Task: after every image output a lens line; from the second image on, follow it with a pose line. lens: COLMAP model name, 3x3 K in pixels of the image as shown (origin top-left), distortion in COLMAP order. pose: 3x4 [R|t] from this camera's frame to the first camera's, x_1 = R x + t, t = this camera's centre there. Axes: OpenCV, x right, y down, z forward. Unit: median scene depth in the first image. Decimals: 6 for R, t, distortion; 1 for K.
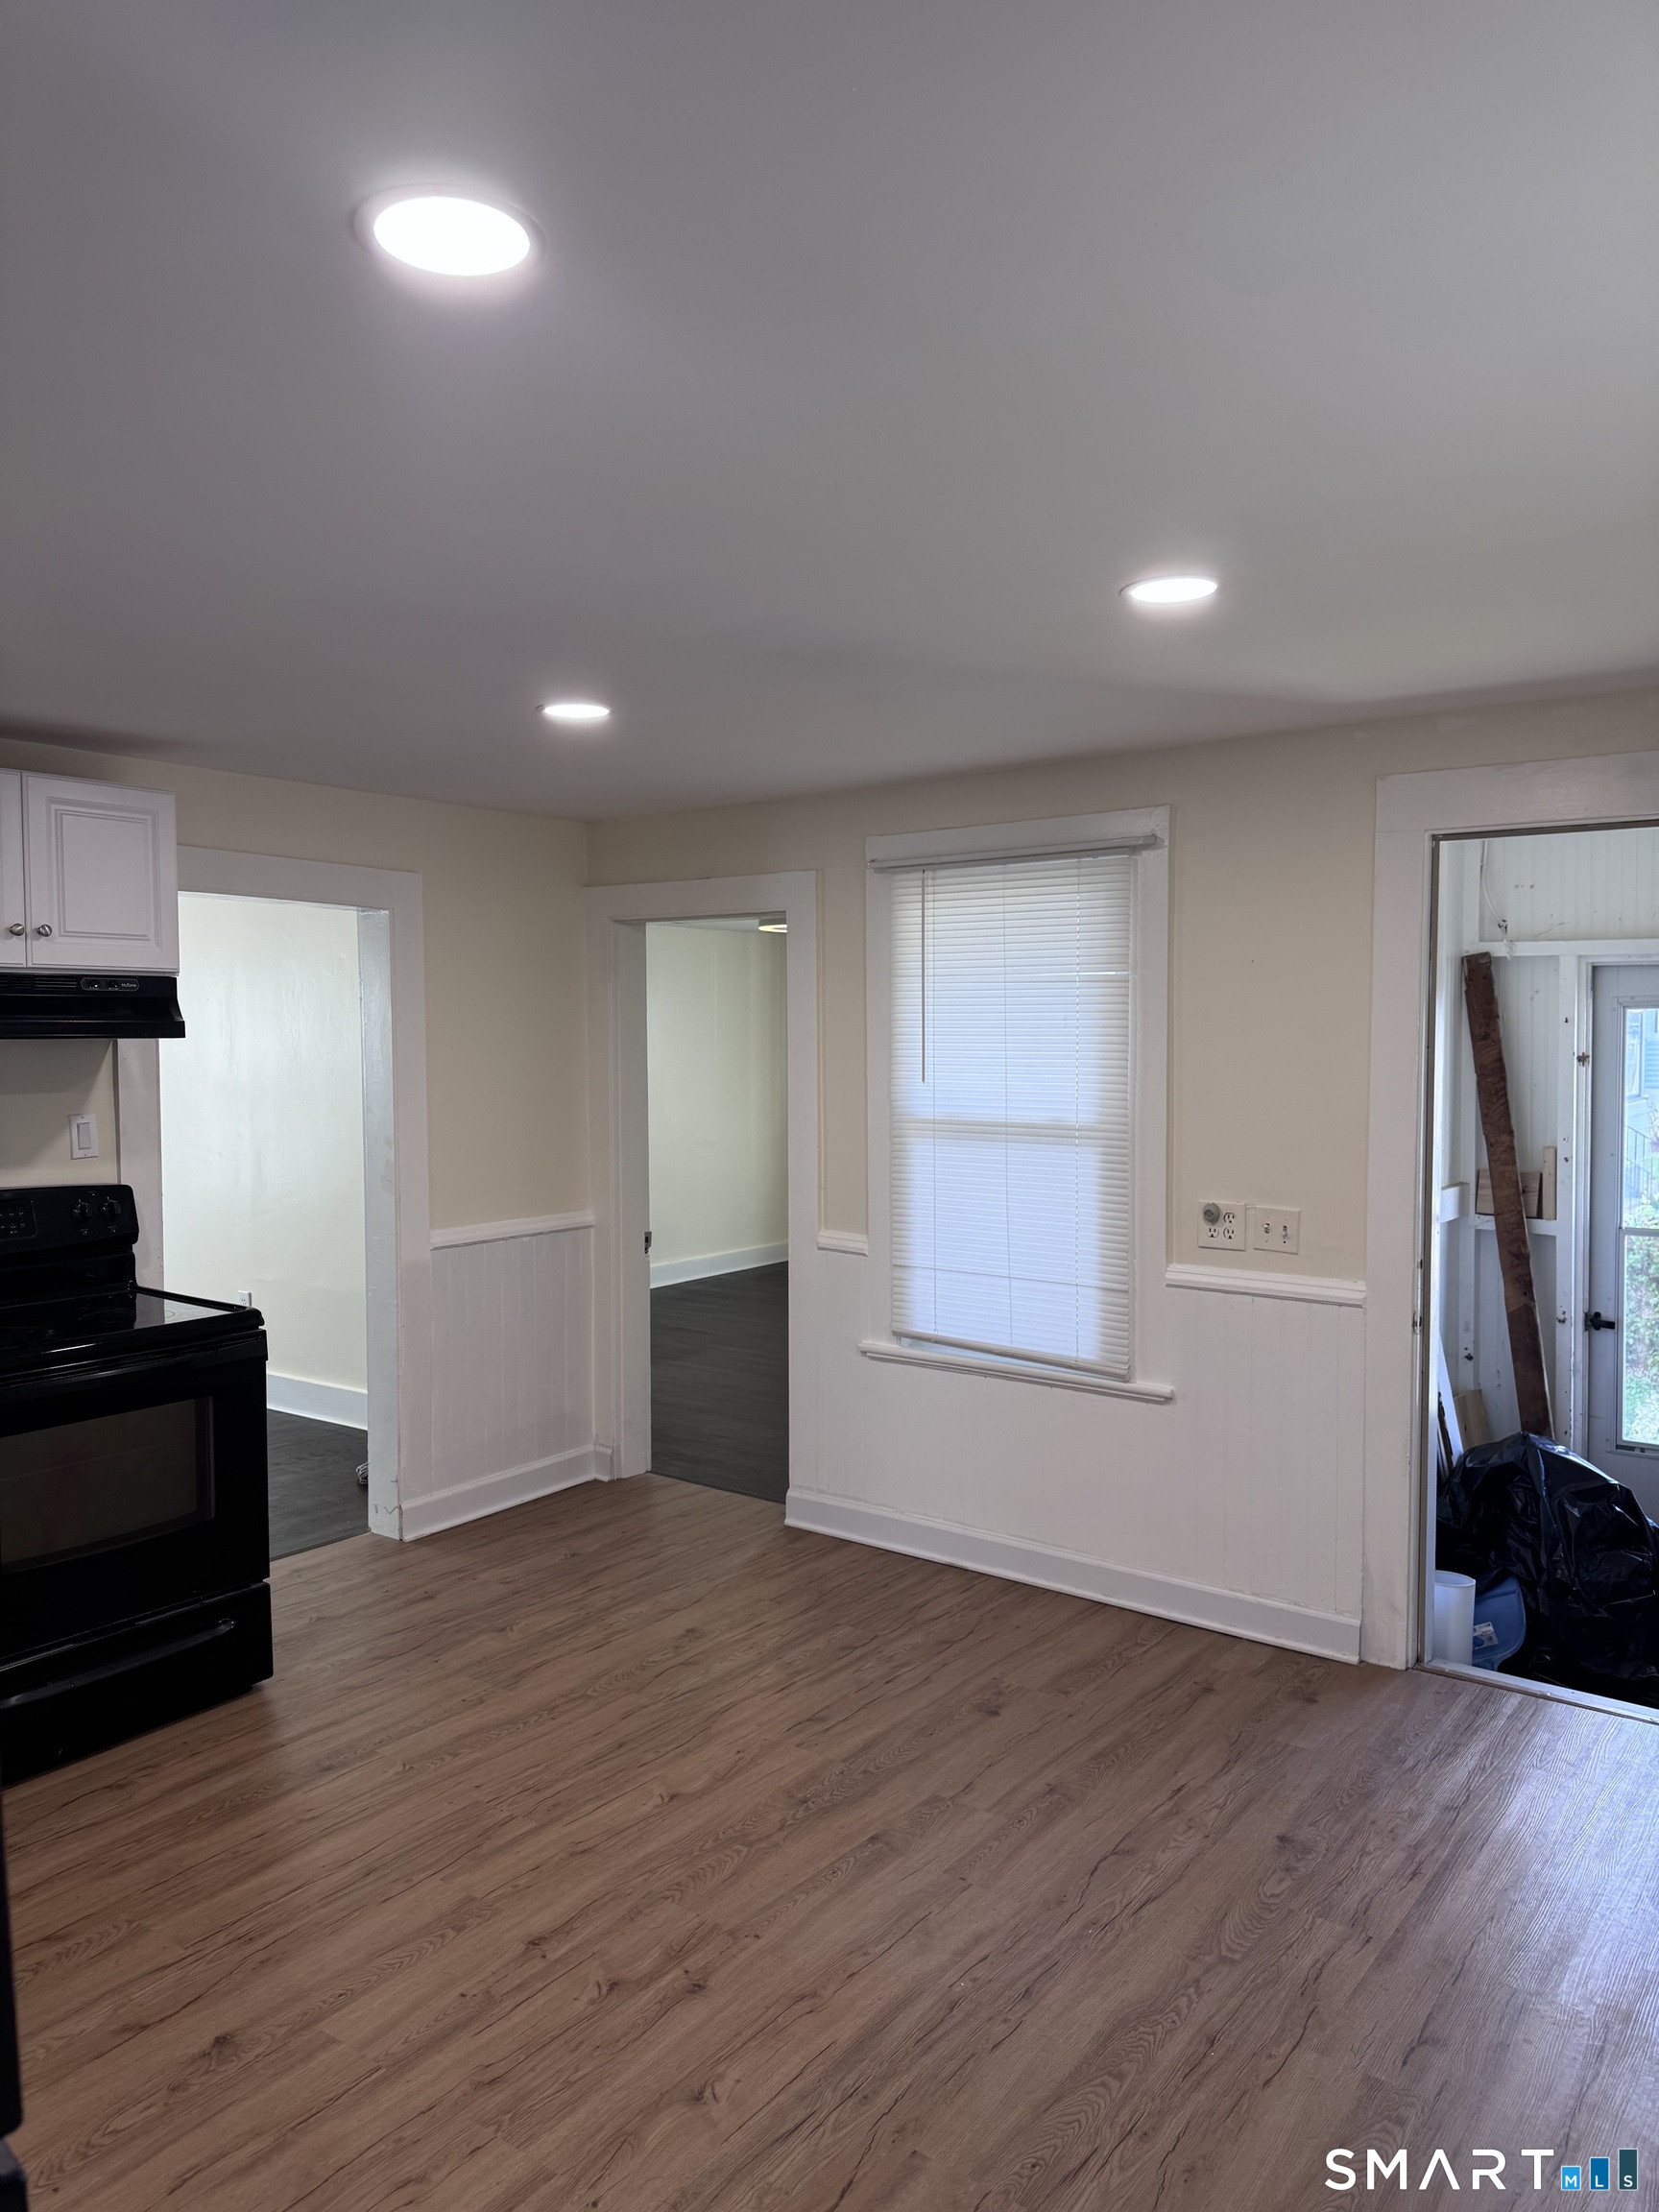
lens RADIAL K [[1550.4, 0, 821.4], [0, 1550.4, 1100.5], [0, 0, 1]] dist [0.063683, -0.090444]
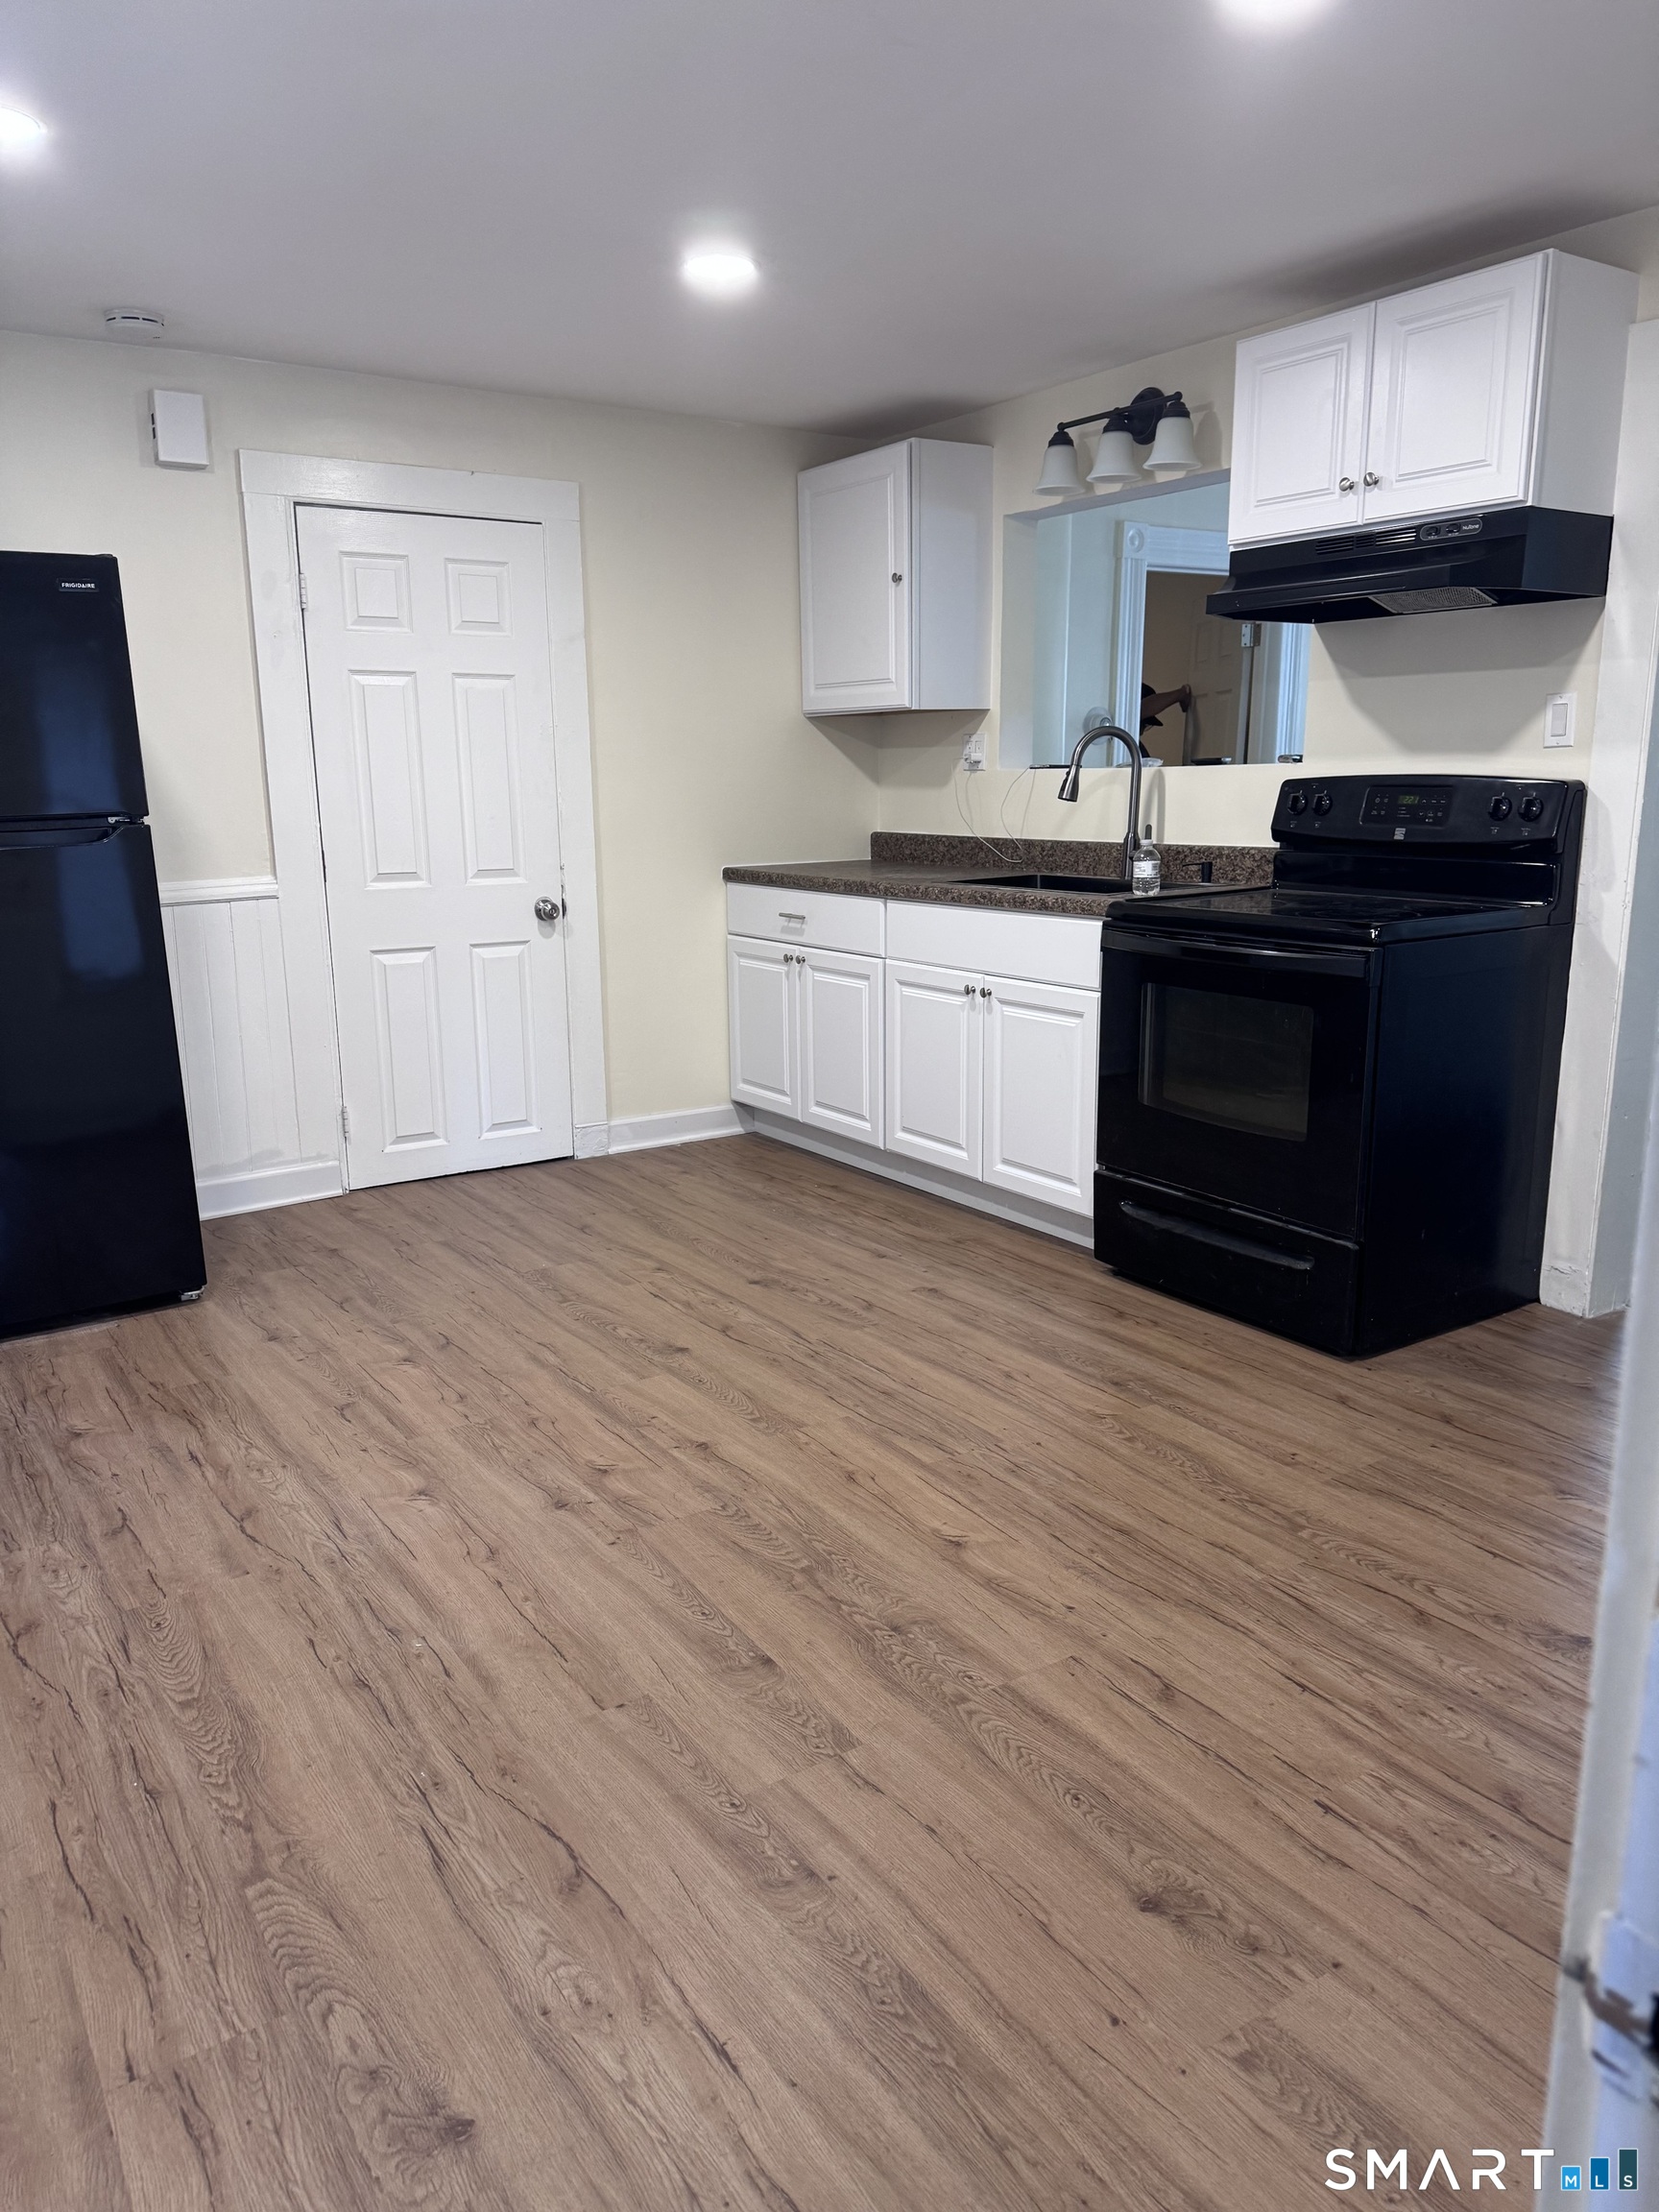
lens RADIAL K [[1550.4, 0, 821.4], [0, 1550.4, 1100.5], [0, 0, 1]] dist [0.063683, -0.090444]
pose [[-0.332277, 0.207517, -0.920070, 0.658701], [-0.031801, 0.972476, 0.230822, 0.056203], [0.942646, 0.105956, -0.316532, 1.274616]]
